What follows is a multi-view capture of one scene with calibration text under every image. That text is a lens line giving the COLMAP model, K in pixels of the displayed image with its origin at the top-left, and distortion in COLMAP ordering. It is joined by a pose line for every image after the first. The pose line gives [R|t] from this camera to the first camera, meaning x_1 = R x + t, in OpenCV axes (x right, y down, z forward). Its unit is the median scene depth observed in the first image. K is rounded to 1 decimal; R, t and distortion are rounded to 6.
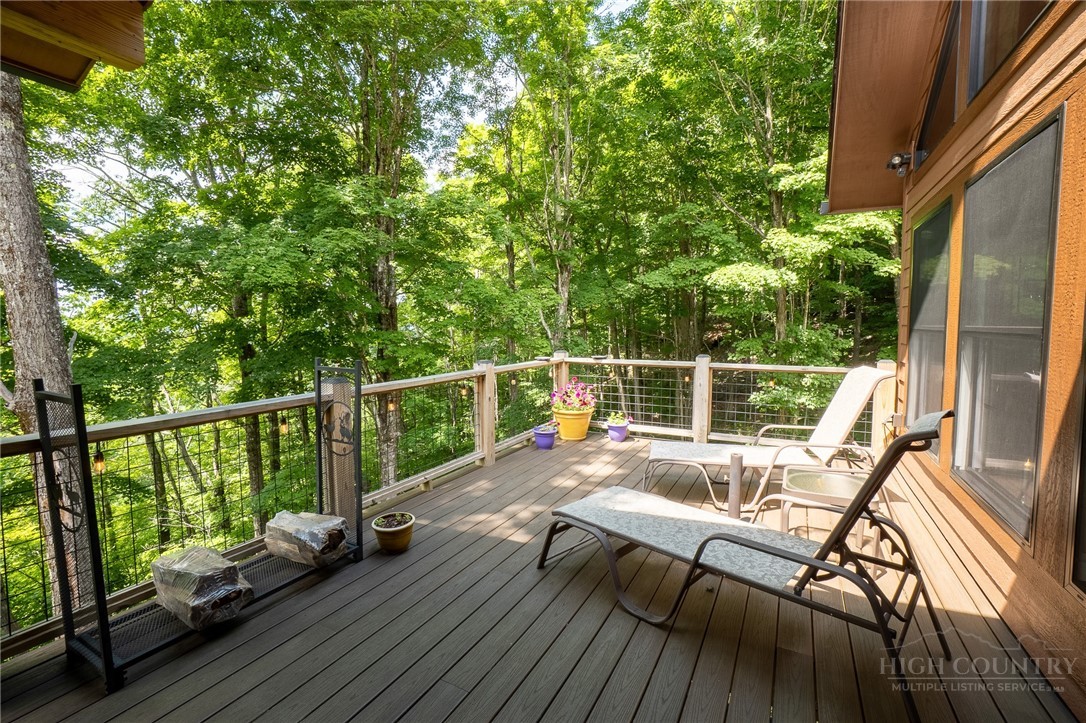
lens RADIAL K [[481.1, 0, 543.0], [0, 481.1, 361.5], [0, 0, 1]] dist [-0.031643, 0.000067]
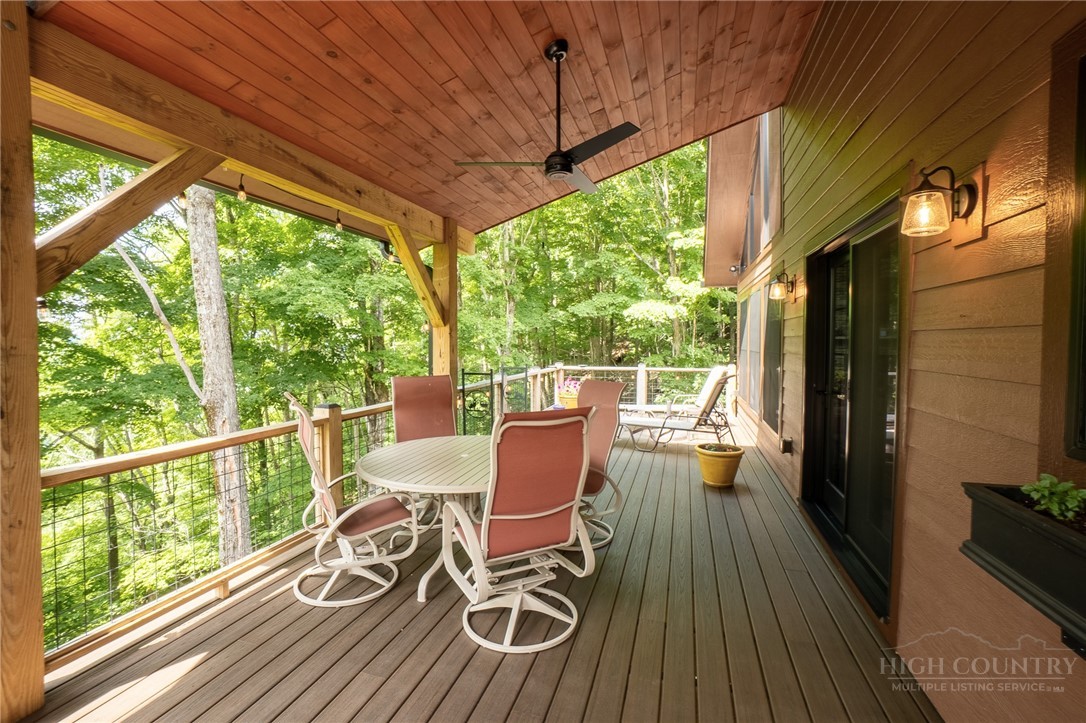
lens RADIAL K [[481.1, 0, 543.0], [0, 481.1, 361.5], [0, 0, 1]] dist [-0.031643, 0.000067]
pose [[0.980453, -0.007653, 0.196604, -0.159557], [0.014853, 0.999271, -0.035171, 0.014760], [-0.196191, 0.037403, 0.979852, -0.291690]]
